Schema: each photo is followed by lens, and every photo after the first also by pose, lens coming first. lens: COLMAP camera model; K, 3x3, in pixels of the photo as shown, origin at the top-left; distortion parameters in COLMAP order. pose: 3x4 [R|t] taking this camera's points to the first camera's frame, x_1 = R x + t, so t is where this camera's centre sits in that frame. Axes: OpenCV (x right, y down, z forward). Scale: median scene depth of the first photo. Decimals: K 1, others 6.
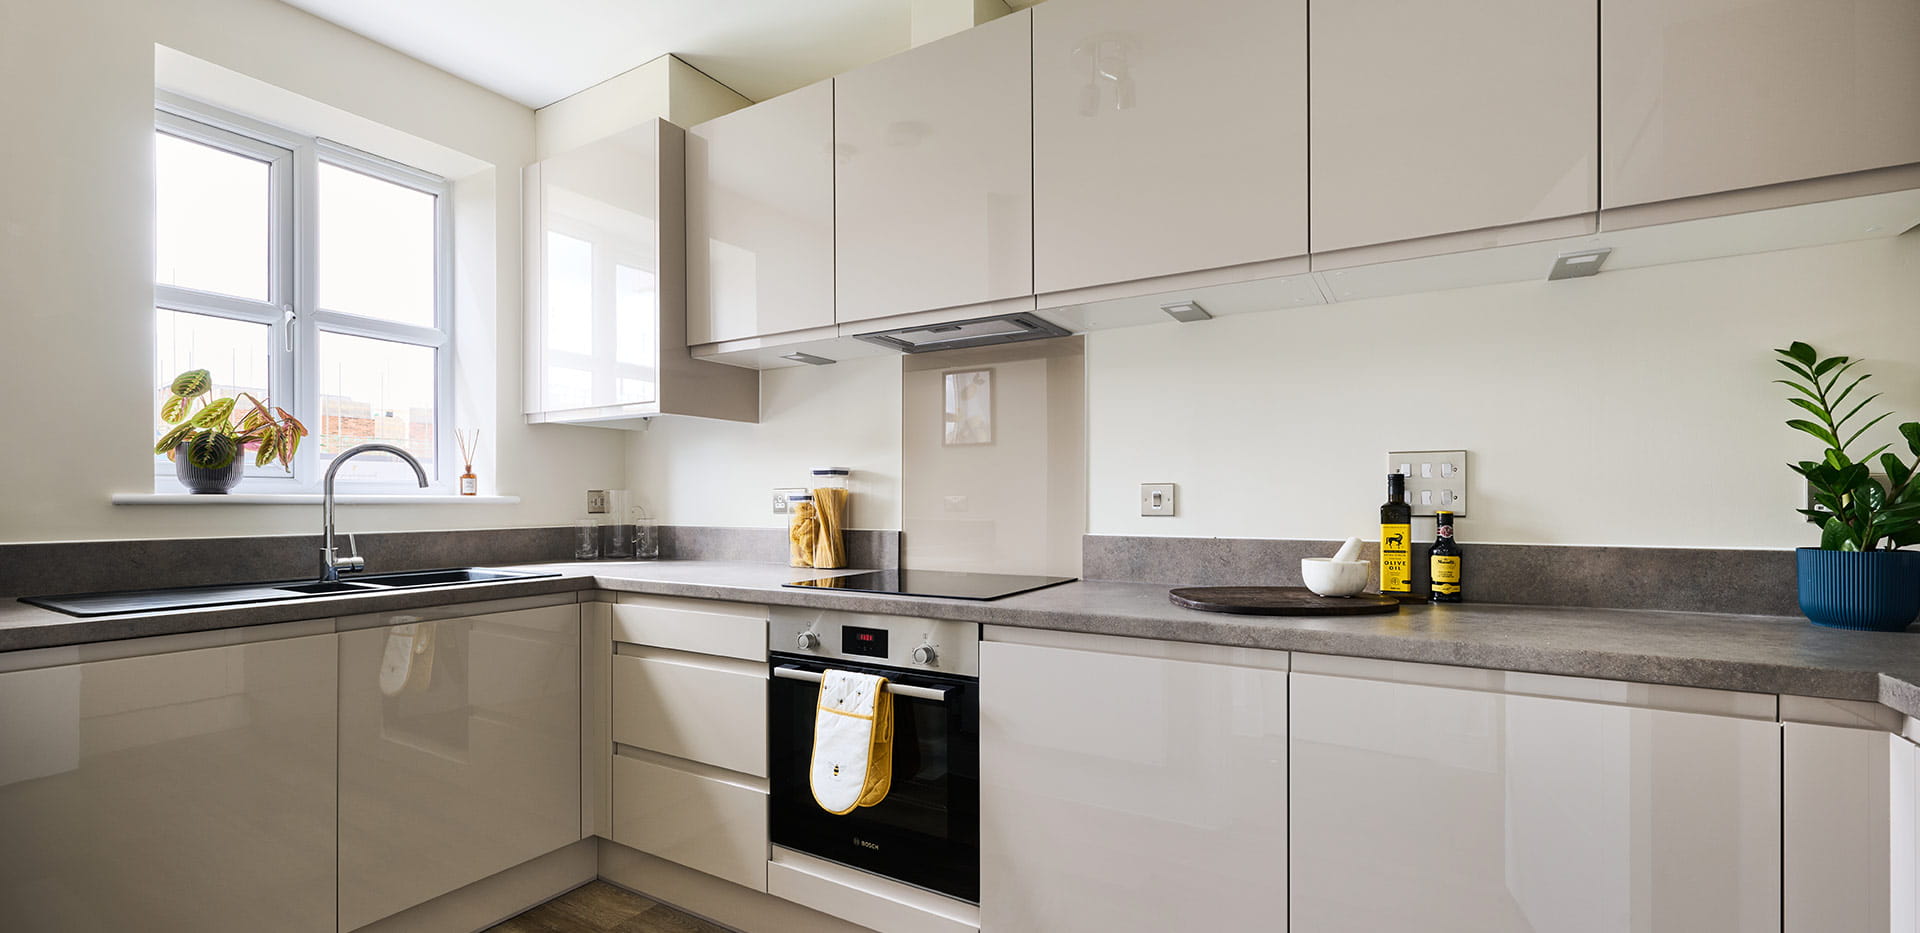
lens RADIAL K [[787.6, 0, 963.1], [0, 787.6, 501.3], [0, 0, 1]] dist [-0.001599, -0.000247]
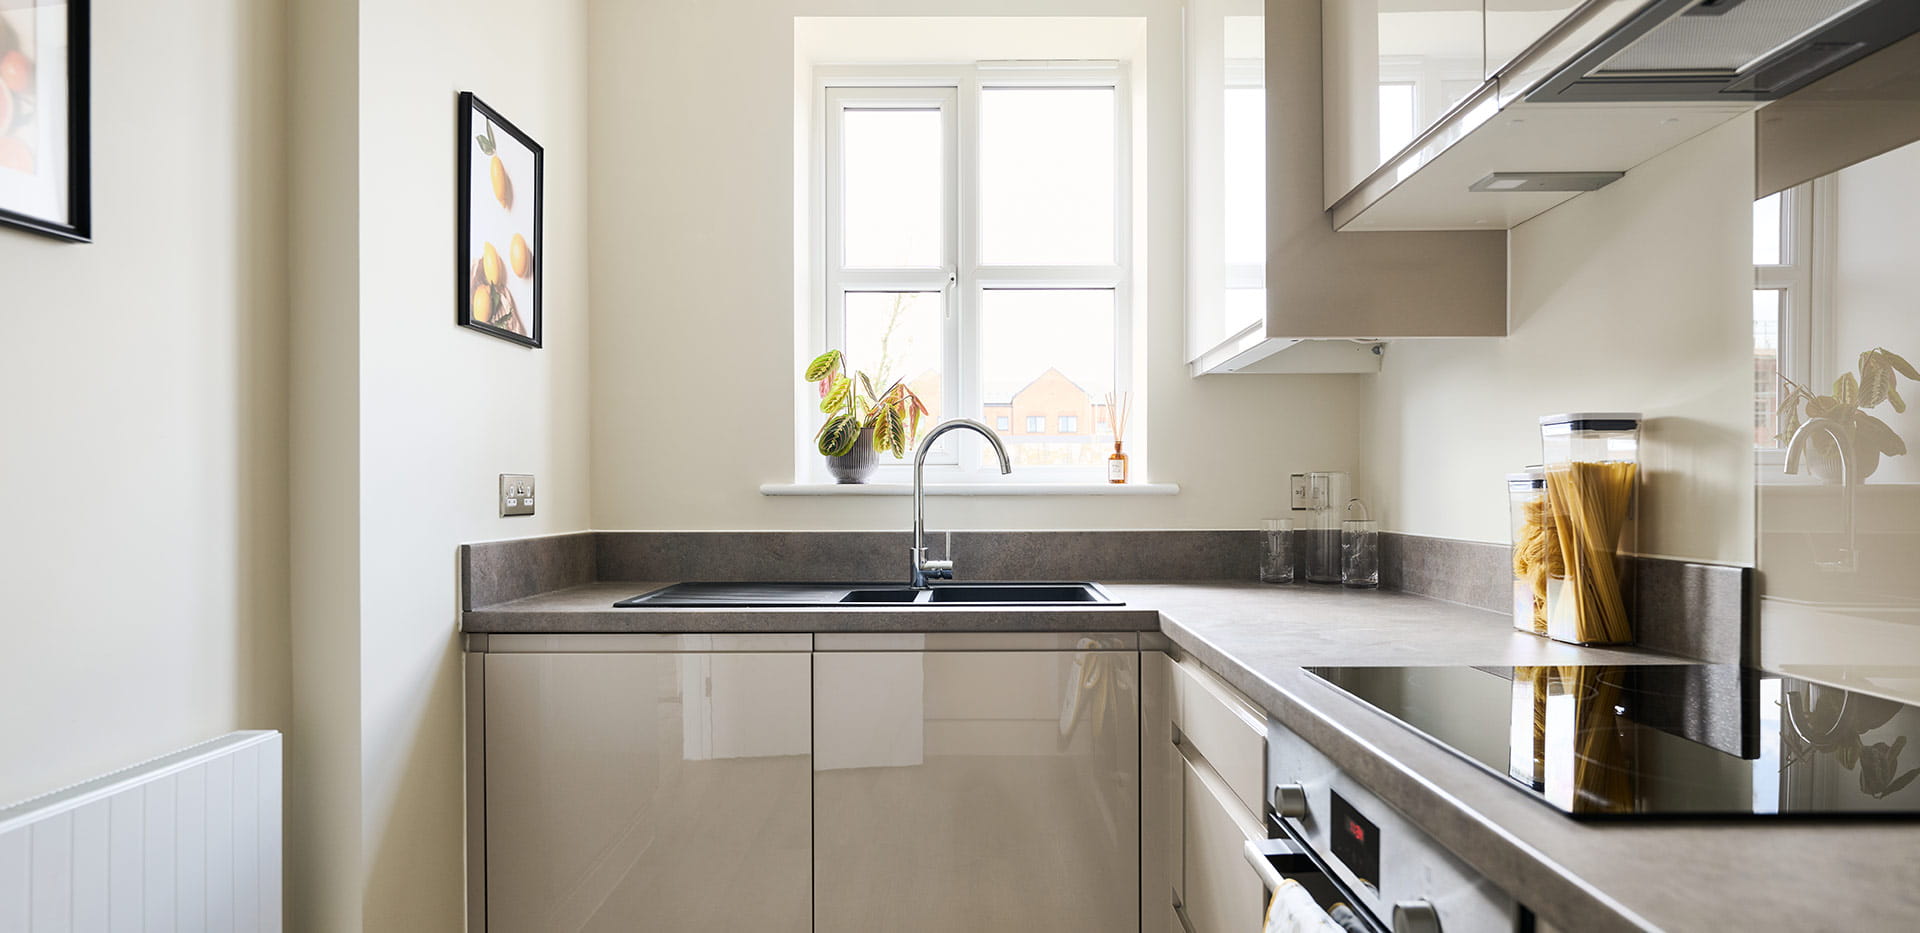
lens RADIAL K [[1080.9, 0, 967.5], [0, 1080.9, 498.0], [0, 0, 1]] dist [0.004028, -0.000526]
pose [[0.504716, 0.004888, -0.863271, 0.185570], [0.001713, 0.999976, 0.006664, -0.000989], [0.863284, -0.004842, 0.504696, 0.403819]]
